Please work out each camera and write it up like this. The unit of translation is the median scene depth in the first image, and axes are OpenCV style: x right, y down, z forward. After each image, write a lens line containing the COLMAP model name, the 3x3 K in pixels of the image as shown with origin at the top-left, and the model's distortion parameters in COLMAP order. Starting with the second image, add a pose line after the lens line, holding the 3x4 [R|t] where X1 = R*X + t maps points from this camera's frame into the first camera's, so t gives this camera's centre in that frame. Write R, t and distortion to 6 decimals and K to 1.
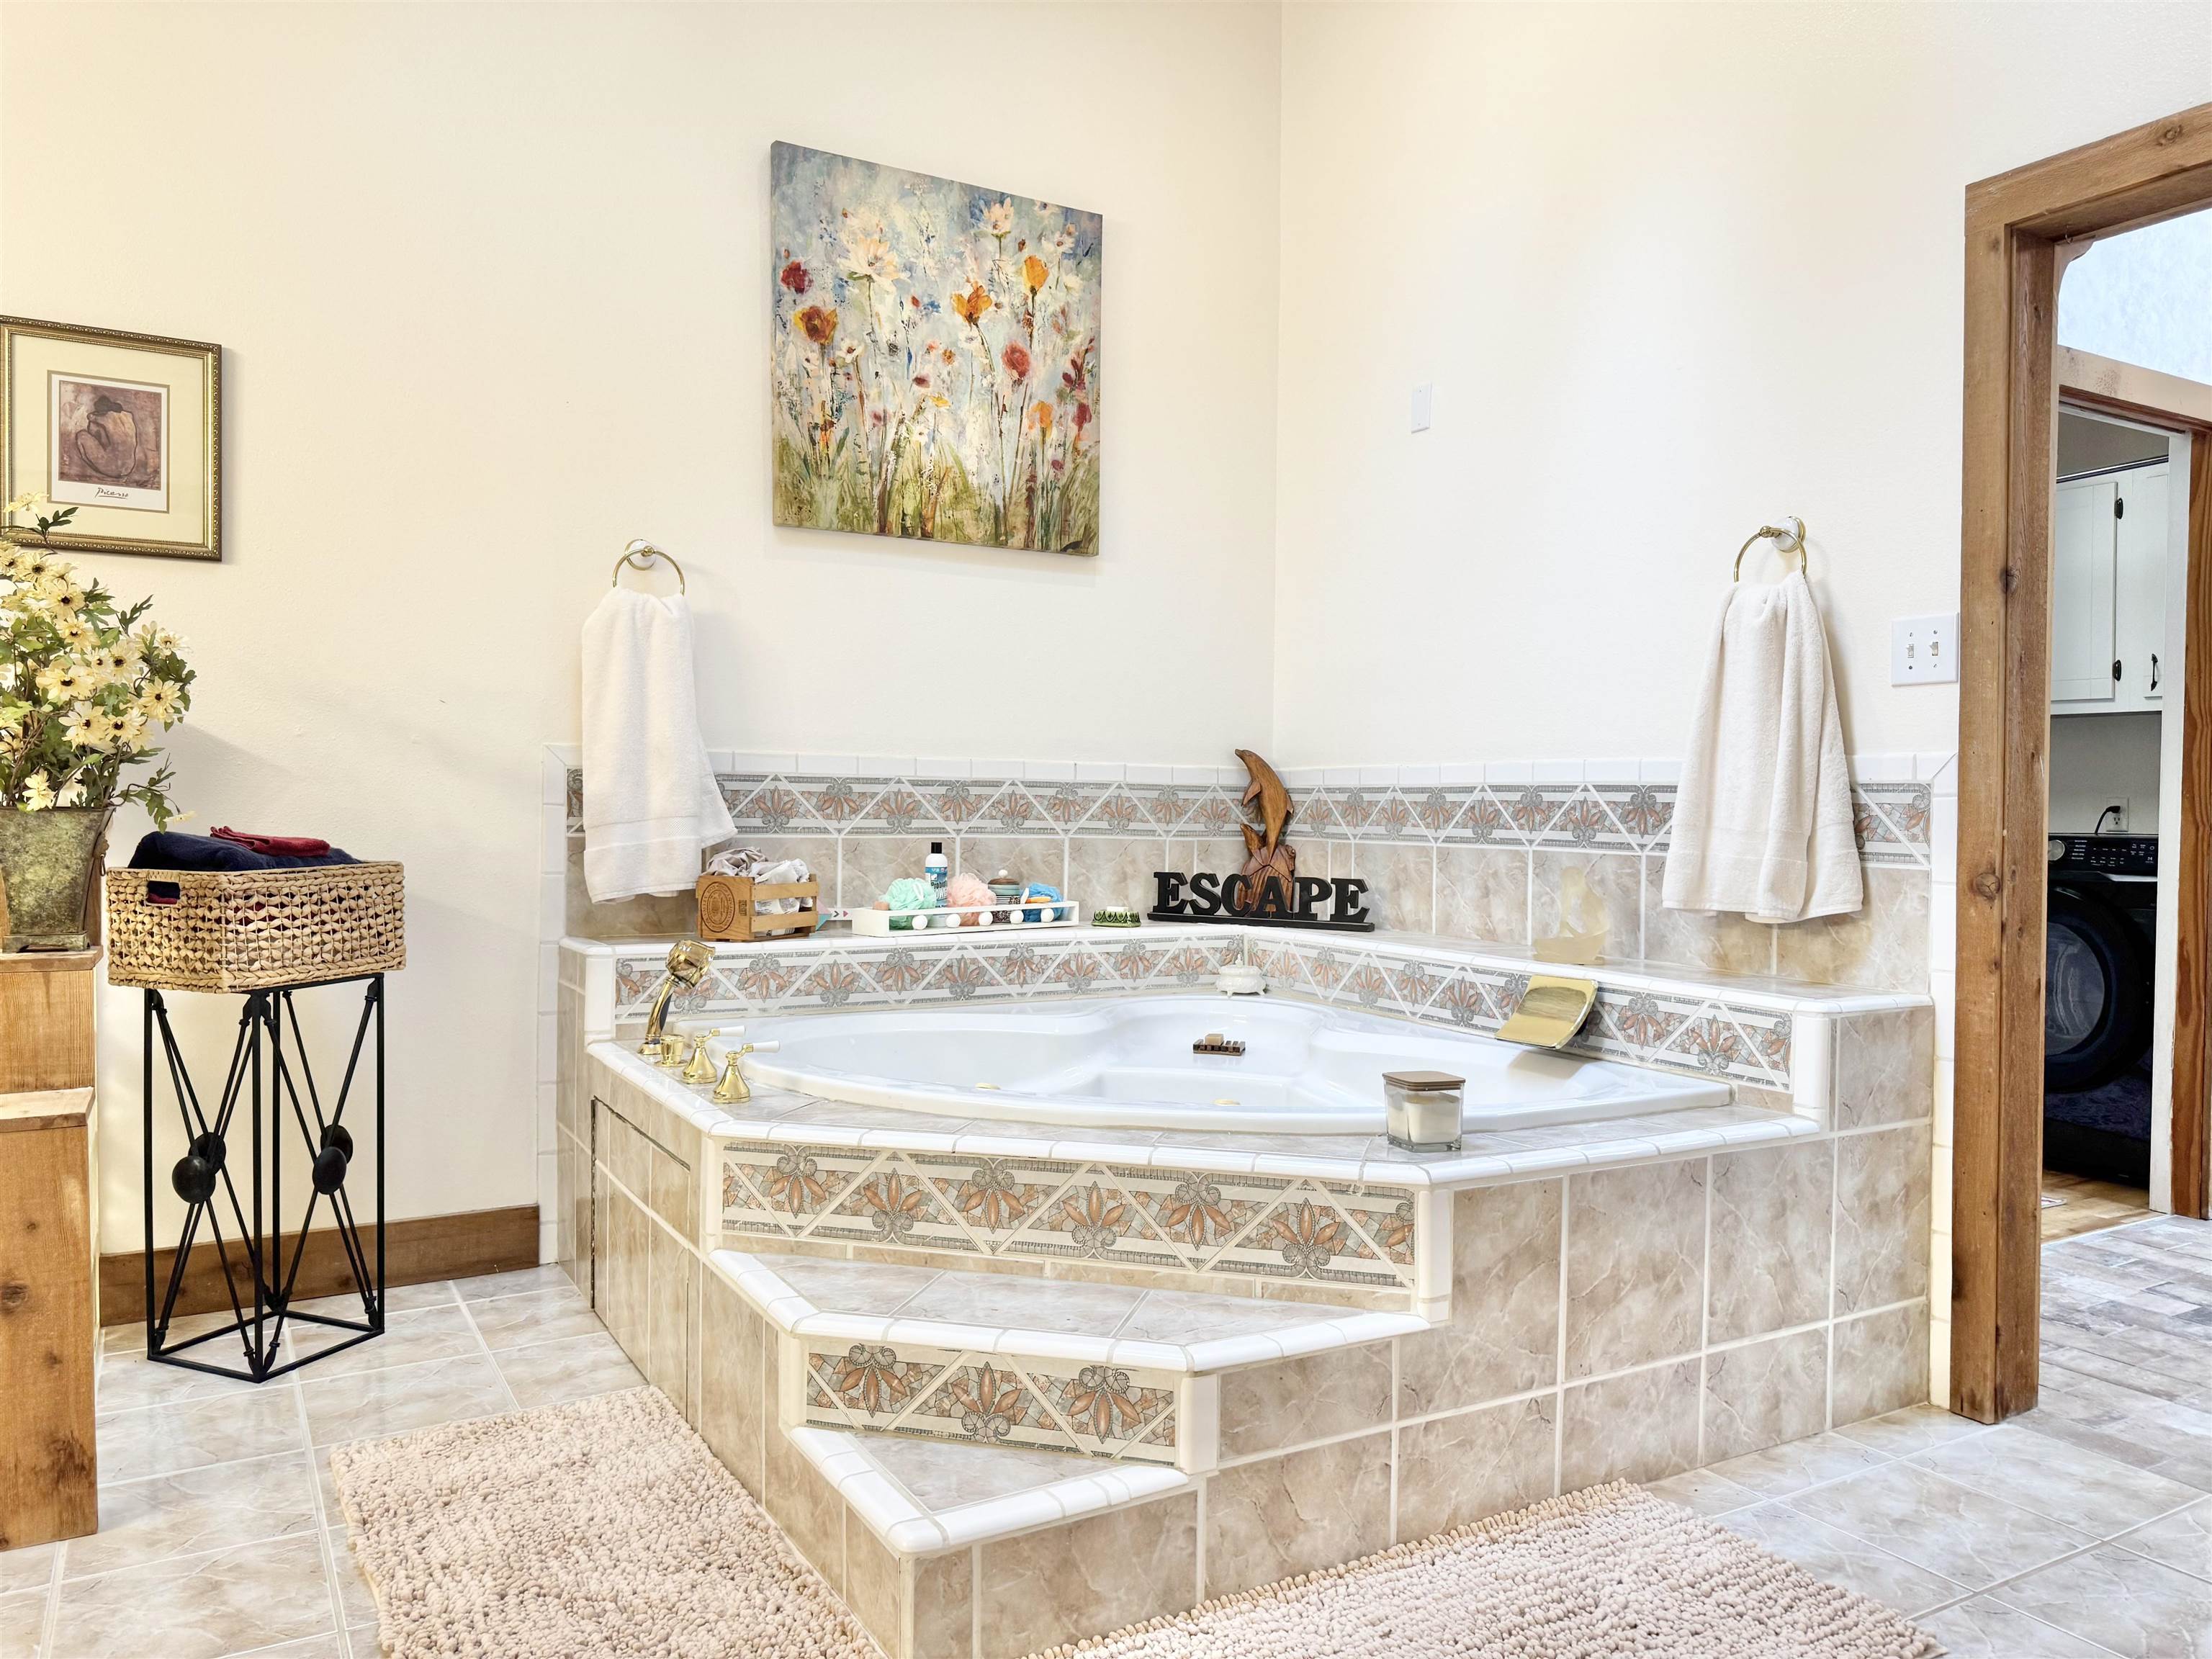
lens RADIAL K [[1560.8, 0, 1047.0], [0, 1560.8, 877.9], [0, 0, 1]] dist [0.059116, -0.078395]
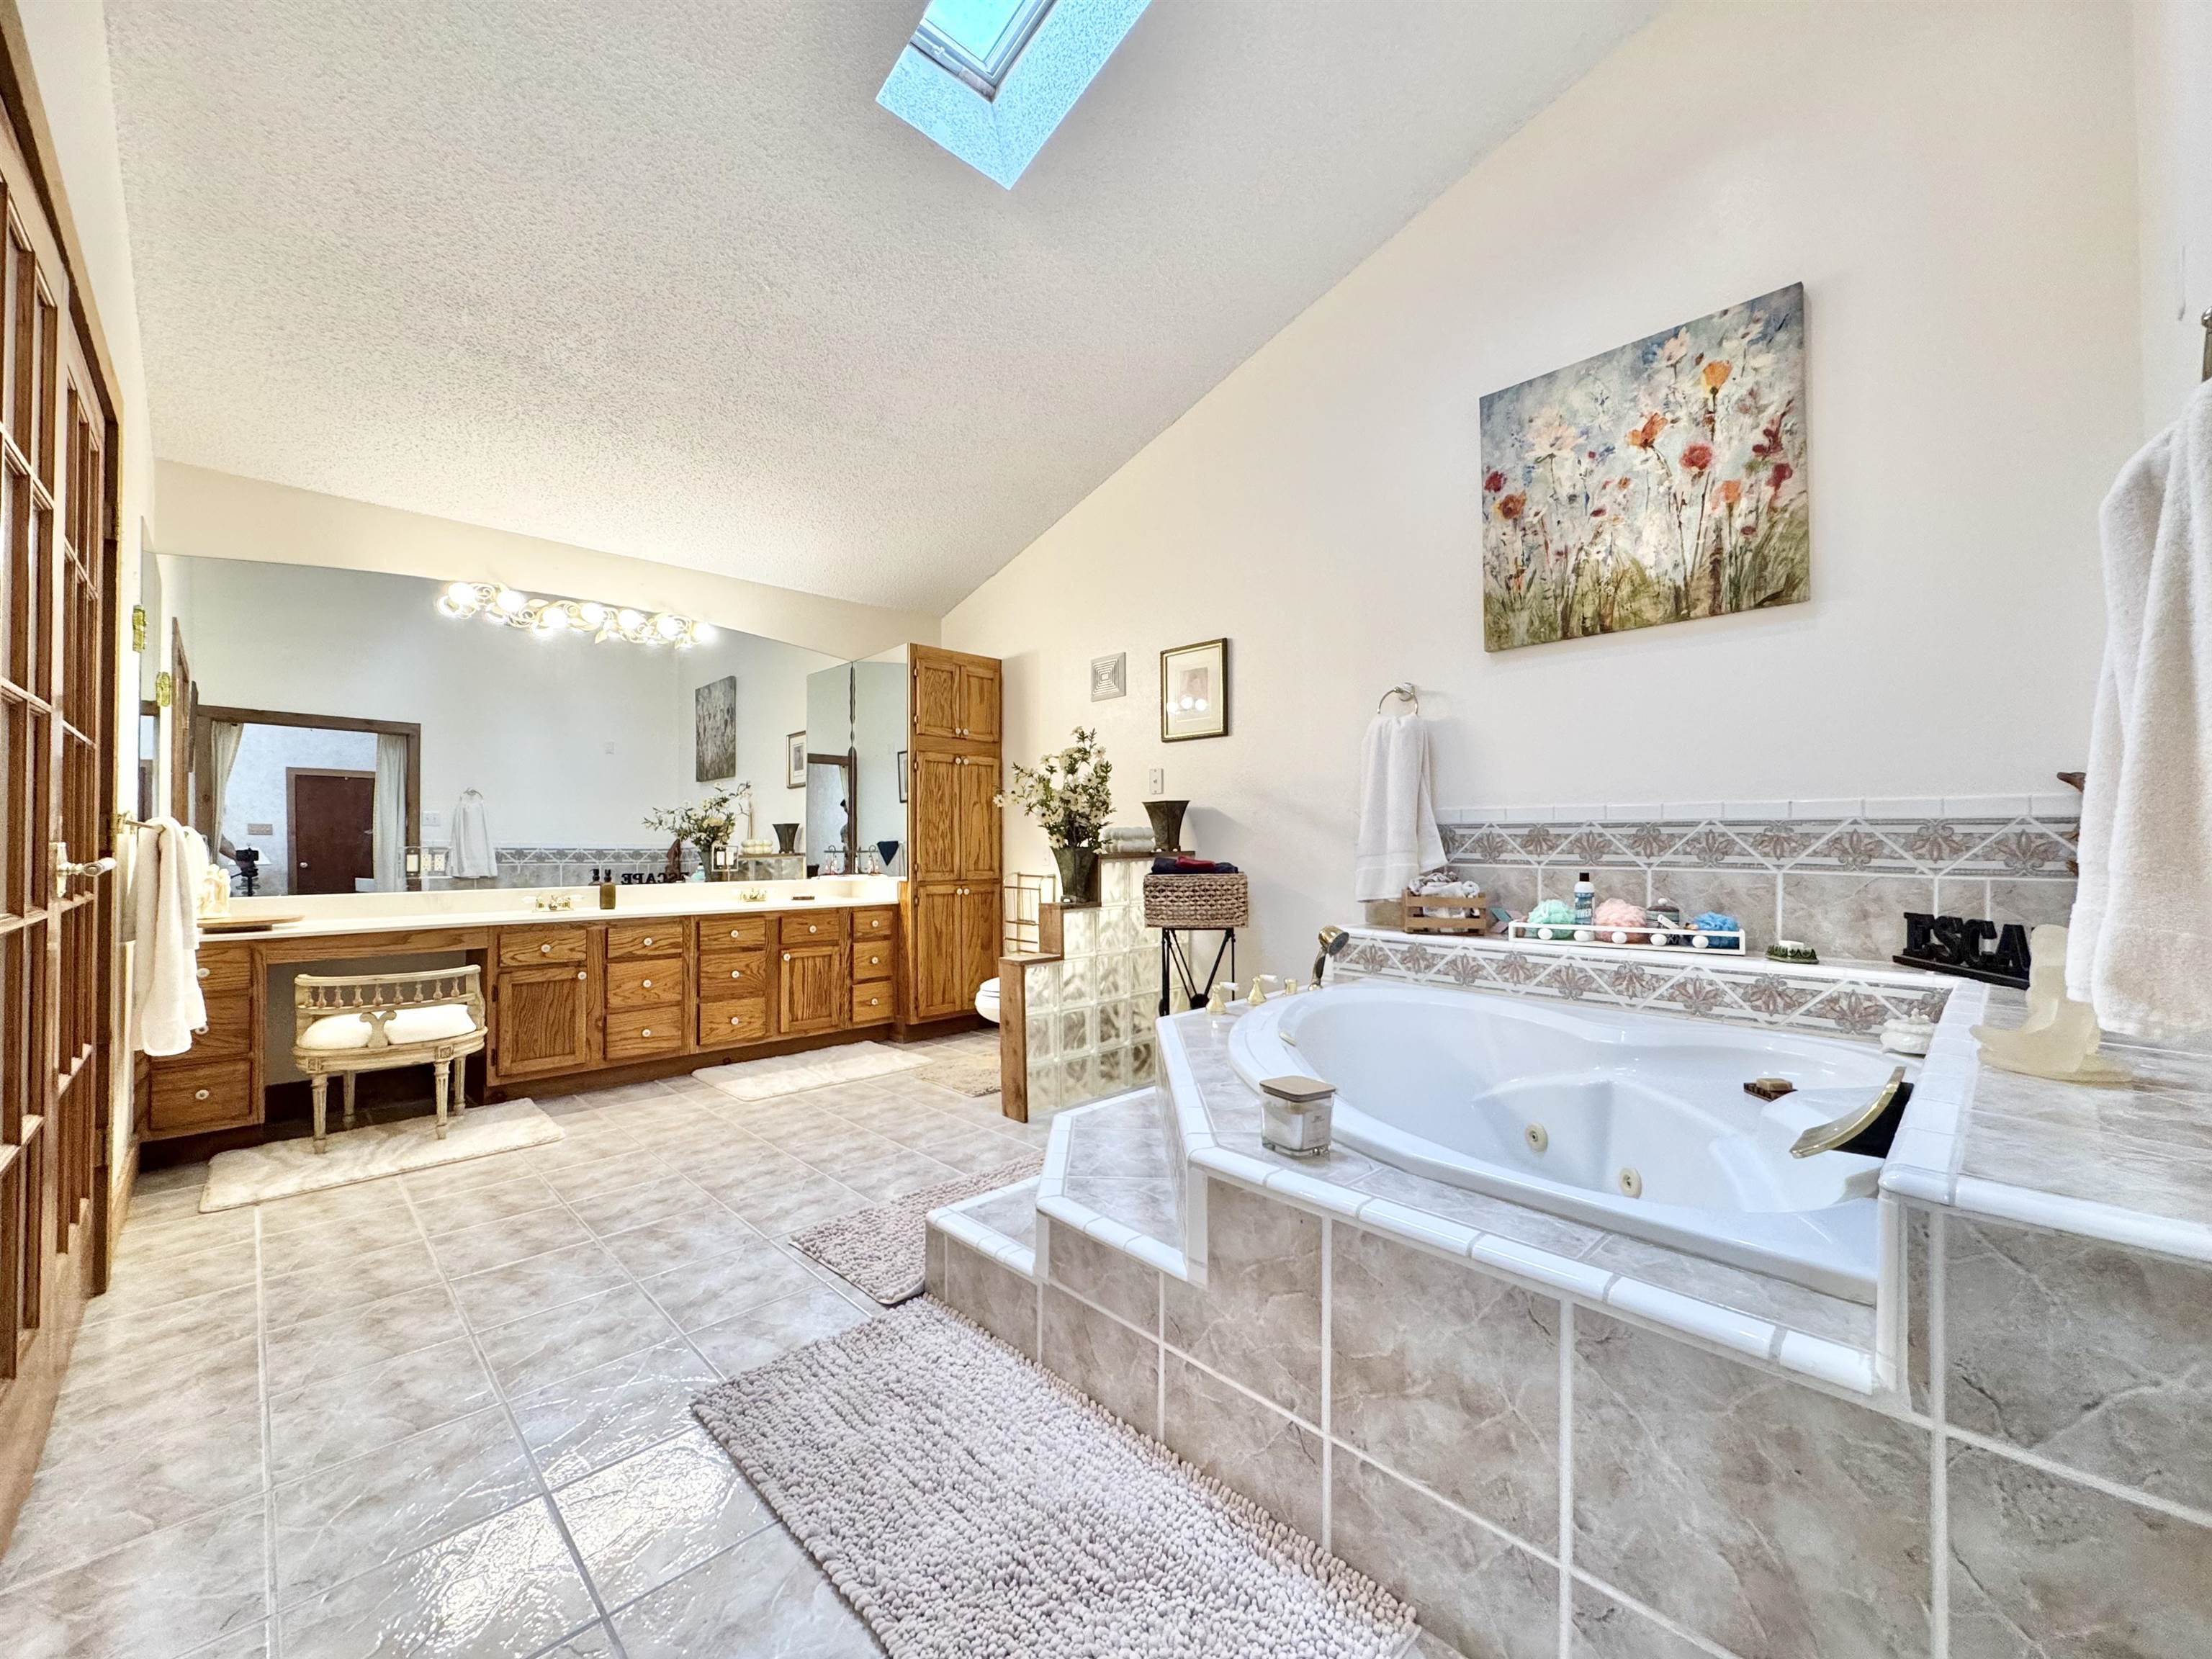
lens RADIAL K [[880.2, 0, 1095.8], [0, 880.2, 835.0], [0, 0, 1]] dist [-0.001992, 0.000293]
pose [[0.241749, -0.019423, -0.970144, 0.510364], [-0.042509, 0.998628, -0.030586, -0.014504], [0.969407, 0.048634, 0.240592, 0.442831]]
